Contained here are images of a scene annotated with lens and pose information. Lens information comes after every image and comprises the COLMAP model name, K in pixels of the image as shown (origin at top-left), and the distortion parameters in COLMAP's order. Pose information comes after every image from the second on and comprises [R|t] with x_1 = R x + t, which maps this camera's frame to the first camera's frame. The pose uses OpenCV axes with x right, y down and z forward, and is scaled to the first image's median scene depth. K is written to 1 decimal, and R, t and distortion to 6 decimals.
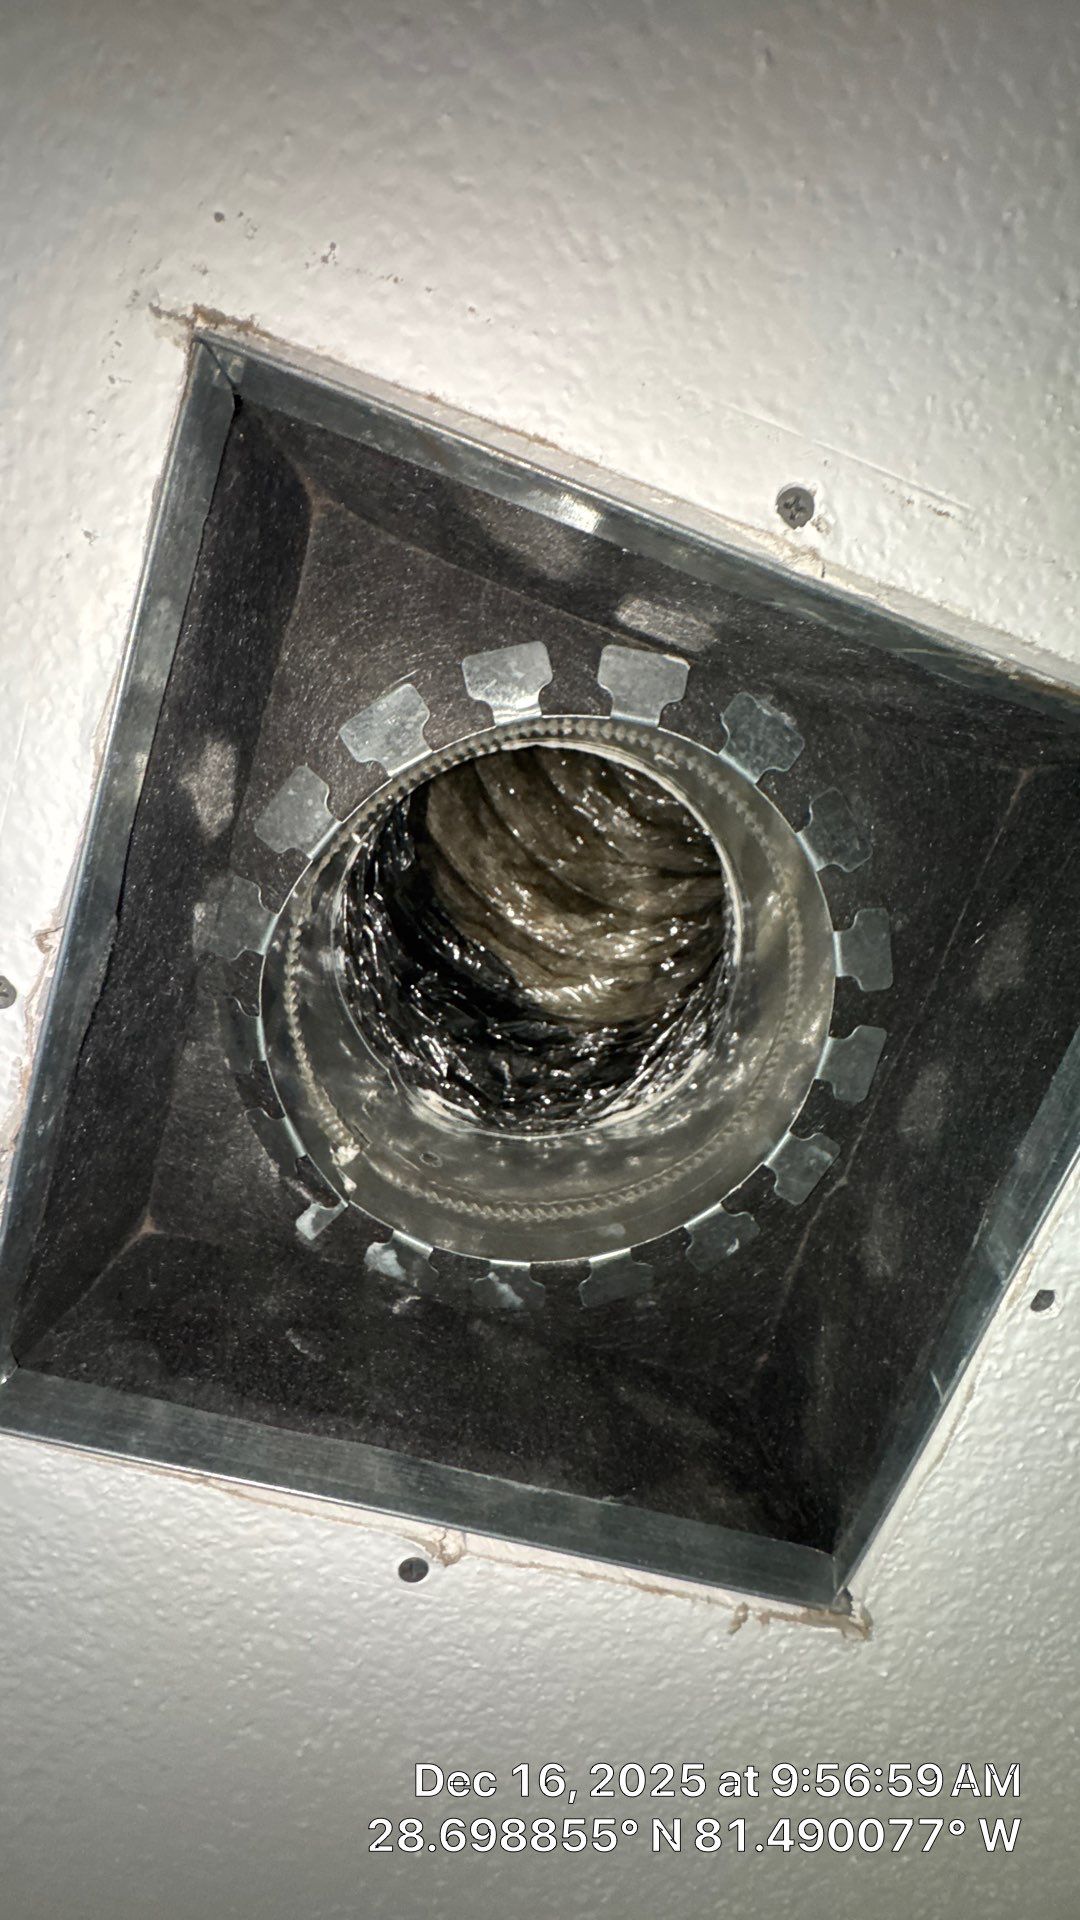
lens RADIAL K [[766.4, 0, 540.0], [0, 766.4, 960.0], [0, 0, 1]] dist [-0.005269, 0.000553]
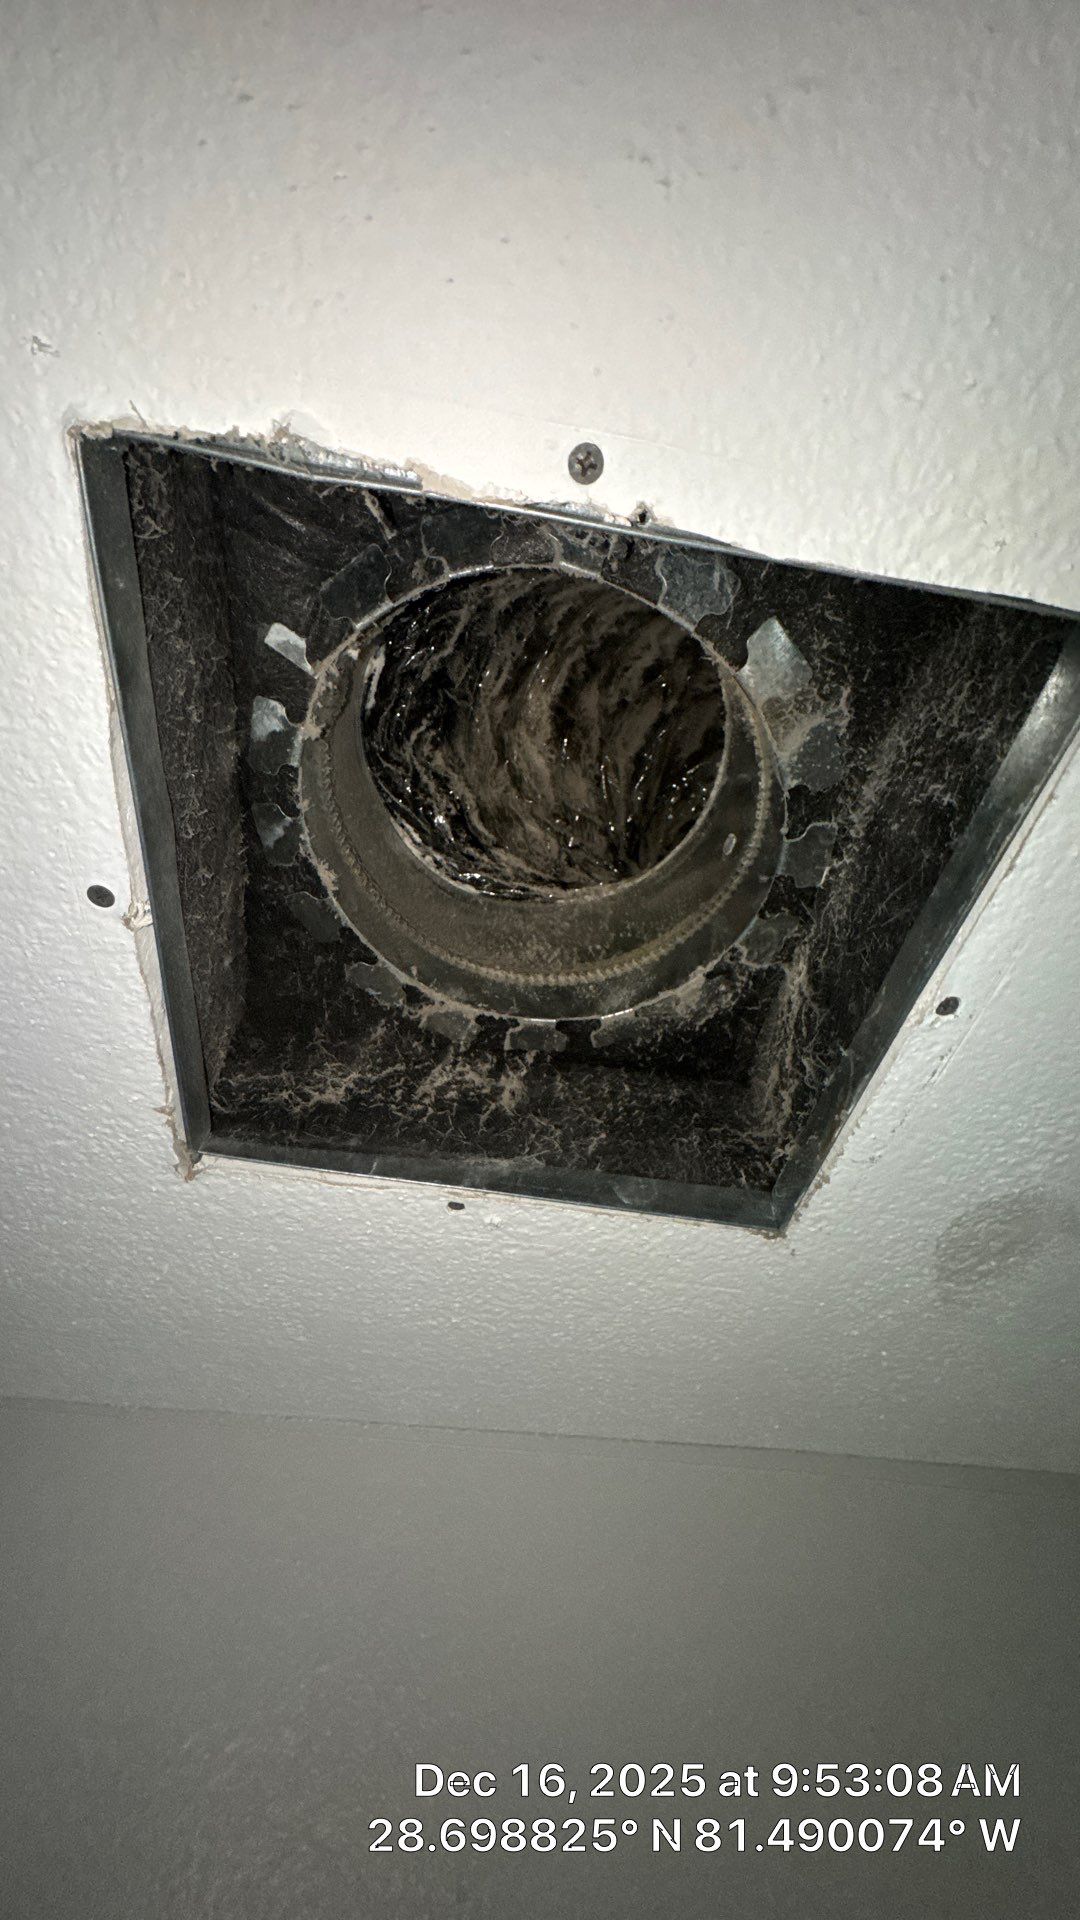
lens RADIAL K [[766.4, 0, 540.0], [0, 766.4, 960.0], [0, 0, 1]] dist [-0.005269, 0.000553]
pose [[0.163690, 0.836368, 0.523157, -0.475522], [-0.968465, 0.237210, -0.076204, 0.225557], [-0.187832, -0.494186, 0.848822, -0.114195]]
